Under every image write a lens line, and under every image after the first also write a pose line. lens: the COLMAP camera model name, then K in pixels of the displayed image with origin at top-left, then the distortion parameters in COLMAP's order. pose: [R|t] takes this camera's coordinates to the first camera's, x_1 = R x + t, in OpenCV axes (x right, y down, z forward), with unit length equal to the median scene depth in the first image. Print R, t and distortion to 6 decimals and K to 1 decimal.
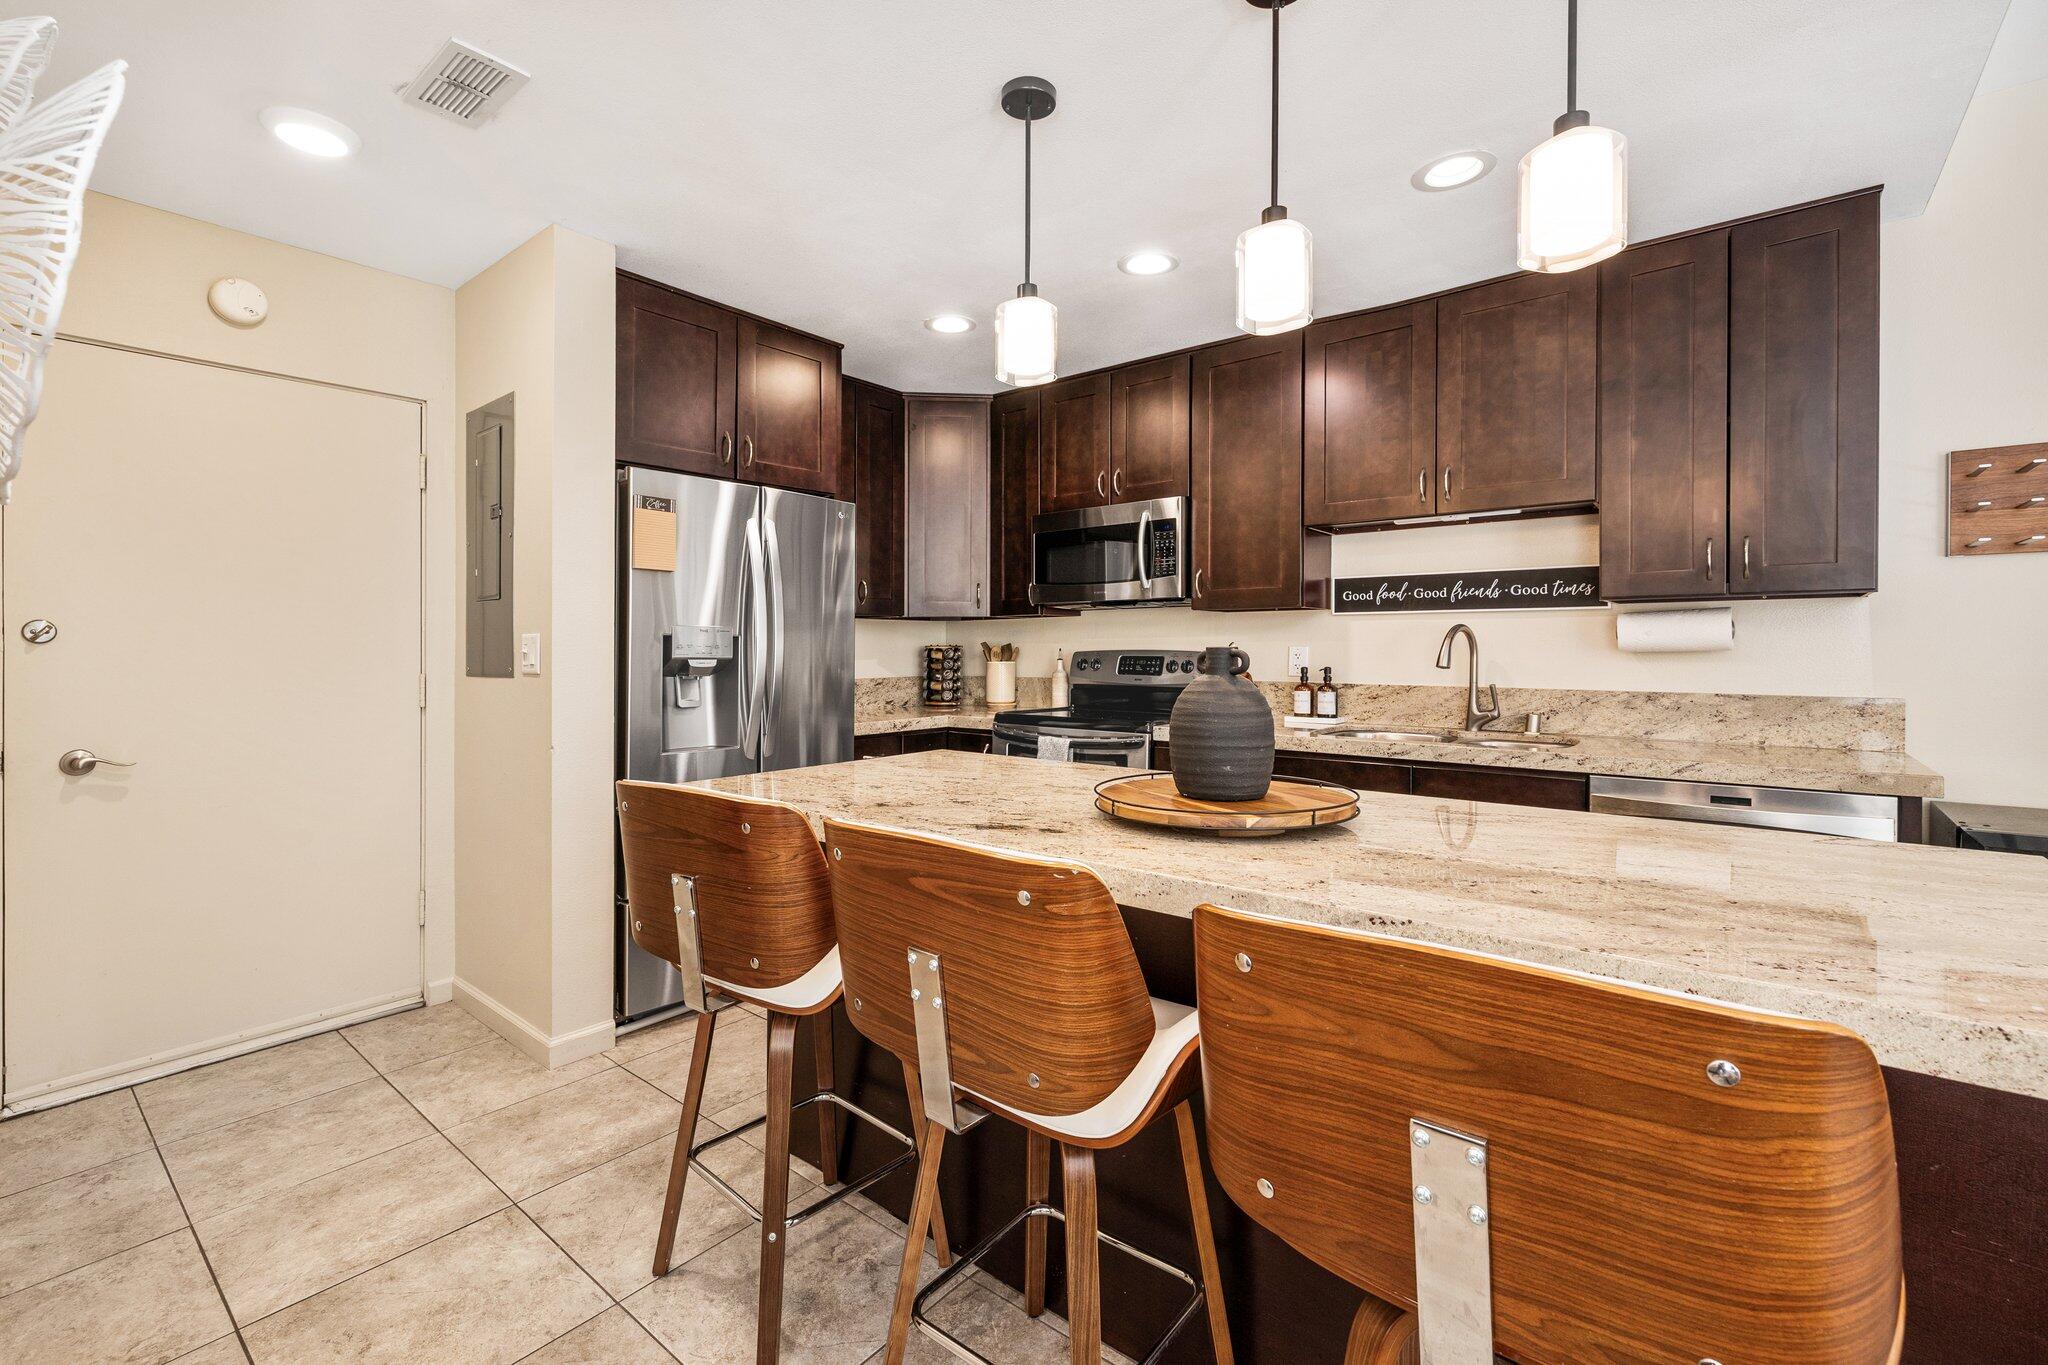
lens RADIAL K [[882.3, 0, 1013.3], [0, 882.3, 660.9], [0, 0, 1]] dist [0.003524, -0.000649]
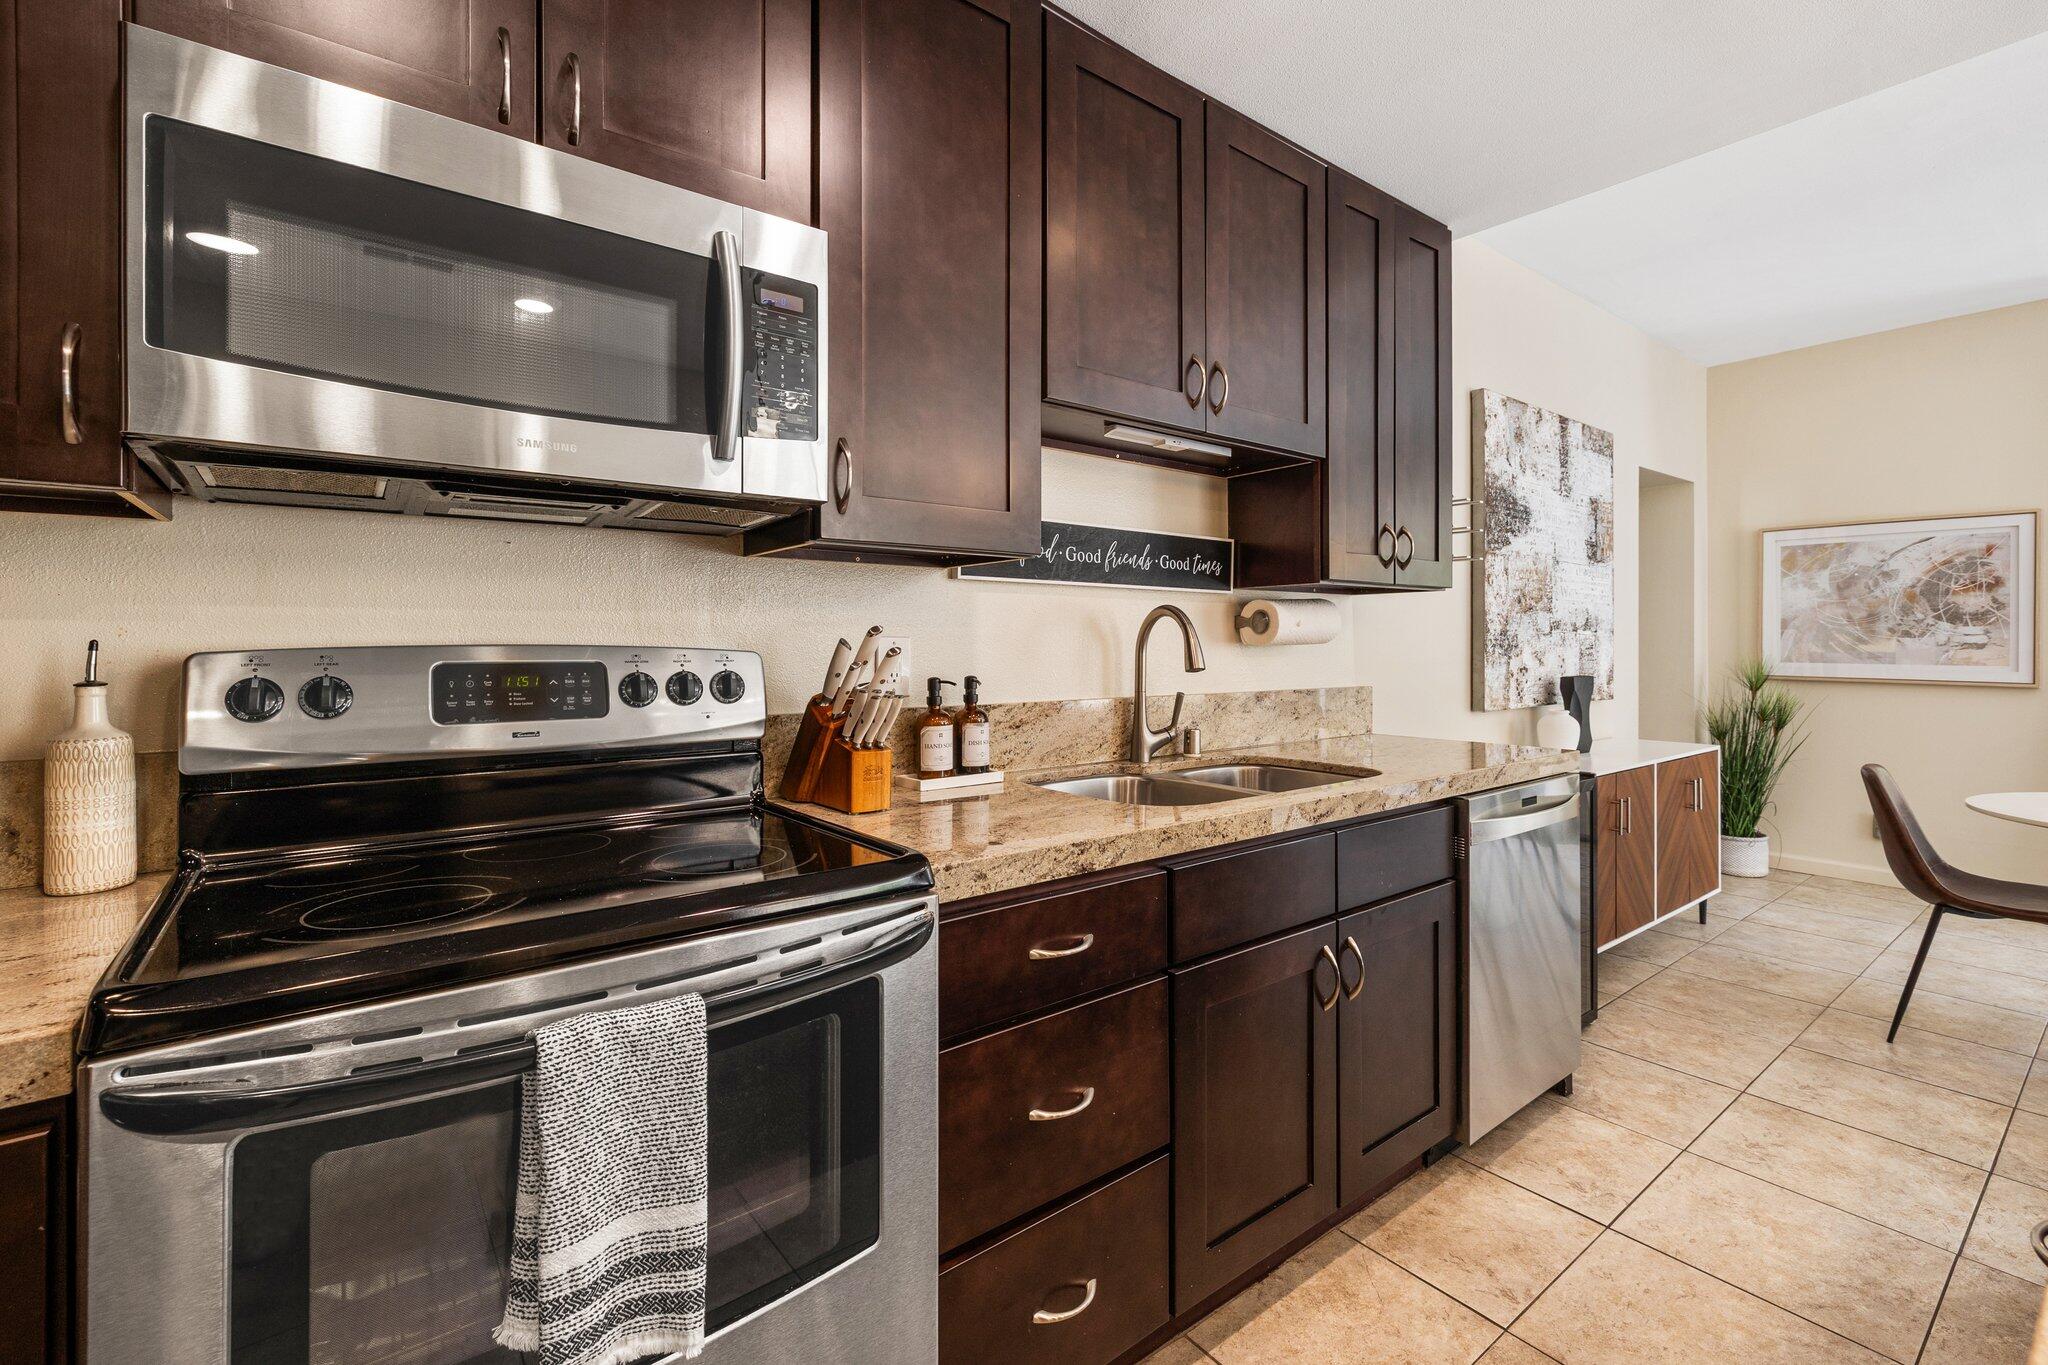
lens RADIAL K [[886.7, 0, 1027.3], [0, 886.7, 643.9], [0, 0, 1]] dist [0.004130, 0.000315]
pose [[0.234237, 0.000355, 0.972179, -0.159653], [0.014185, 0.999892, -0.003783, -0.010226], [-0.972076, 0.014676, 0.234207, 0.866496]]
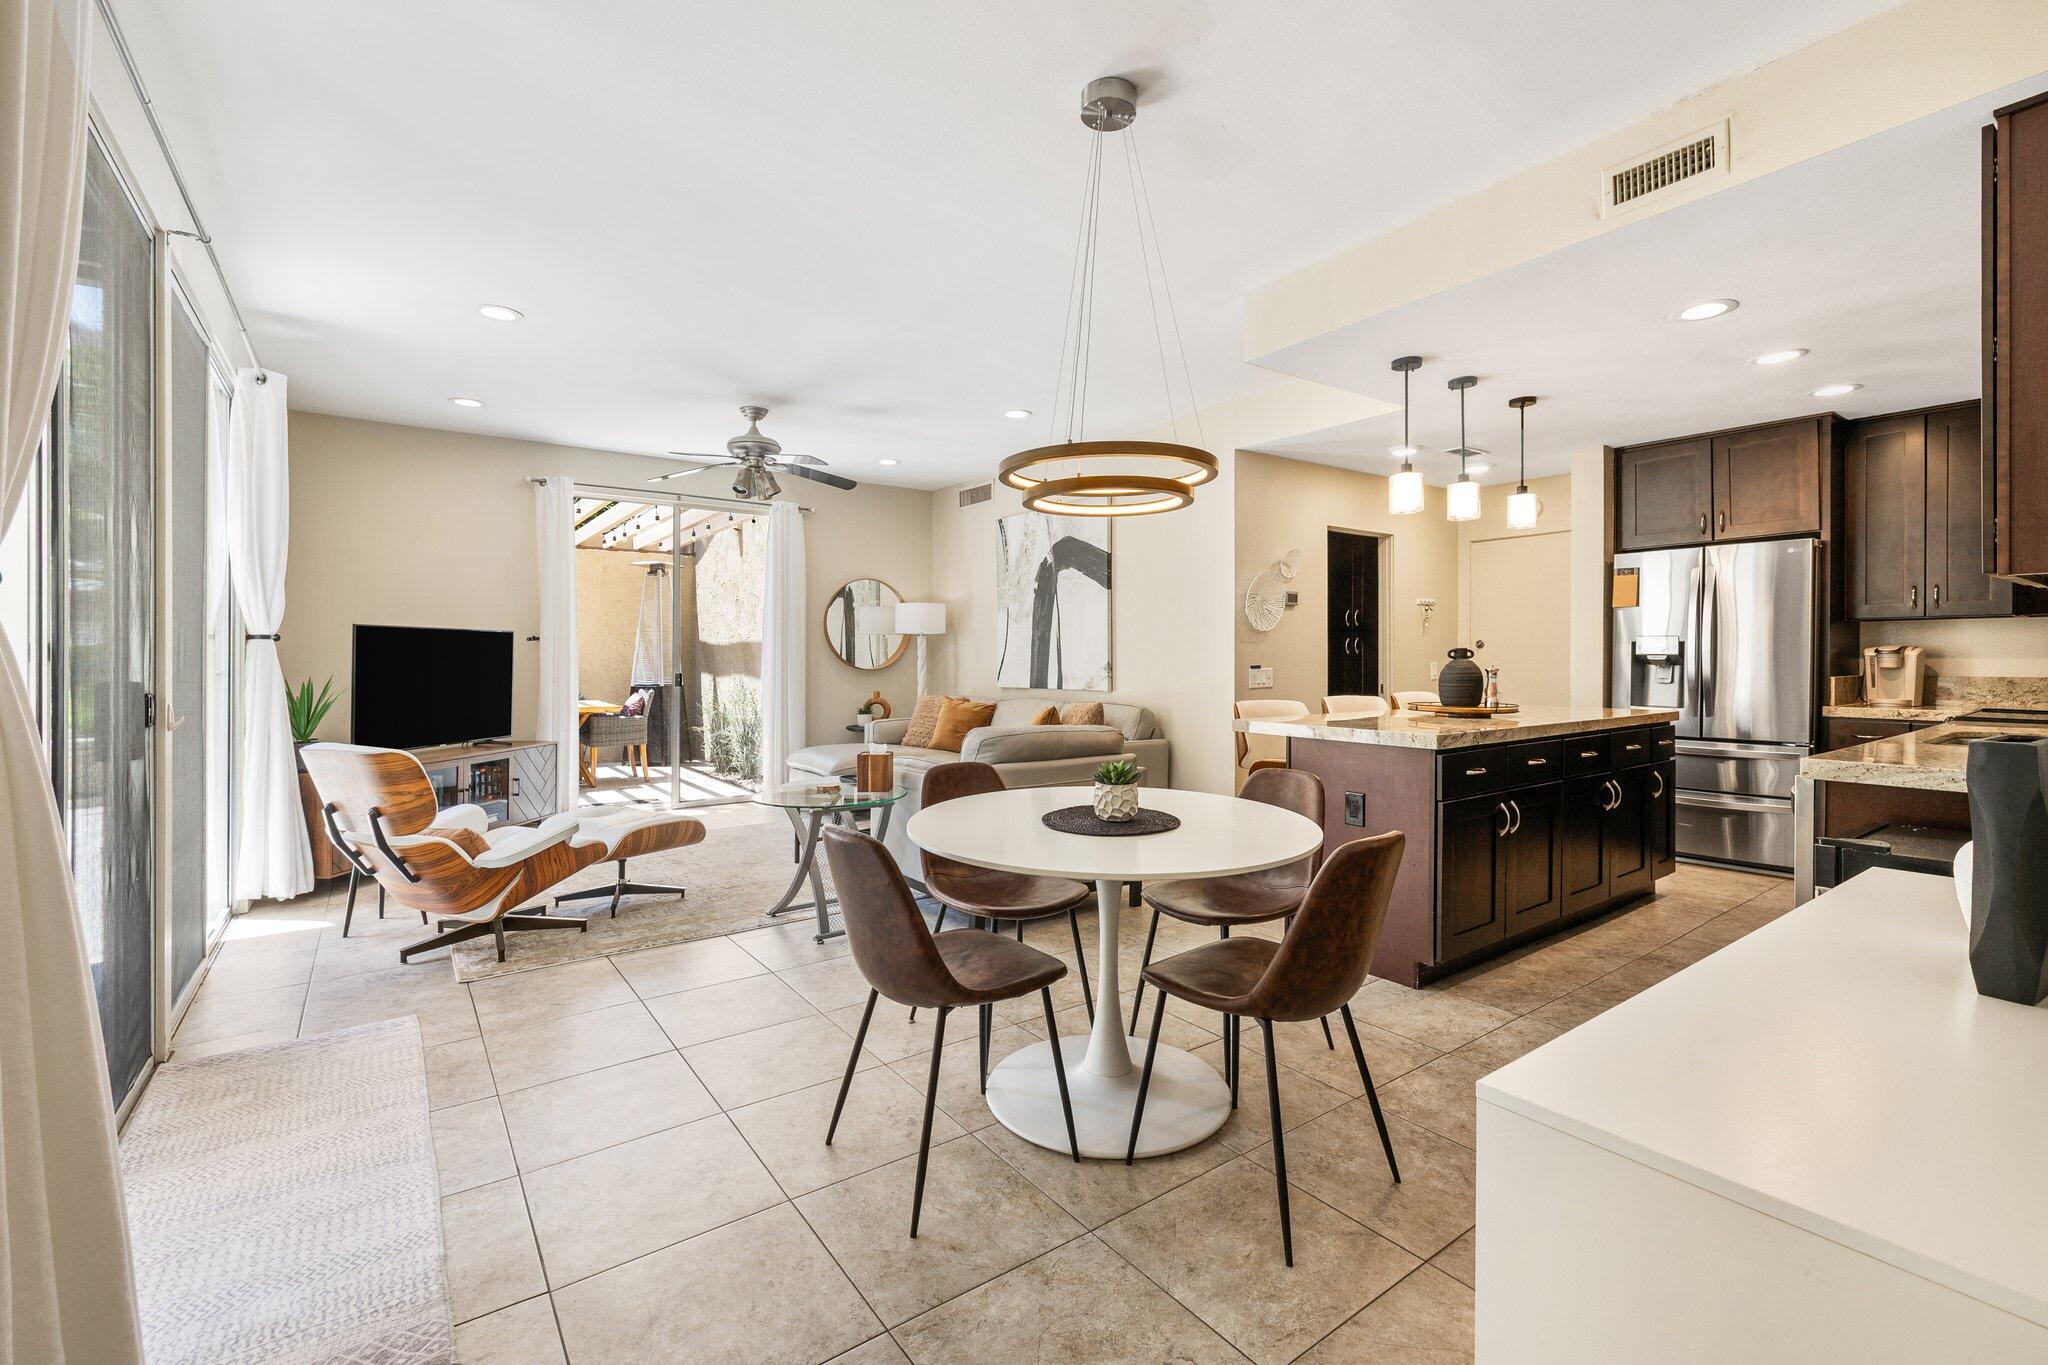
lens RADIAL K [[874.6, 0, 1024.1], [0, 874.6, 653.4], [0, 0, 1]] dist [0.002147, 0.000218]
pose [[-0.259941, -0.001307, -0.965624, 1.407562], [-0.010731, 0.999941, 0.001536, 0.004480], [0.965565, 0.010762, -0.259940, 0.210587]]
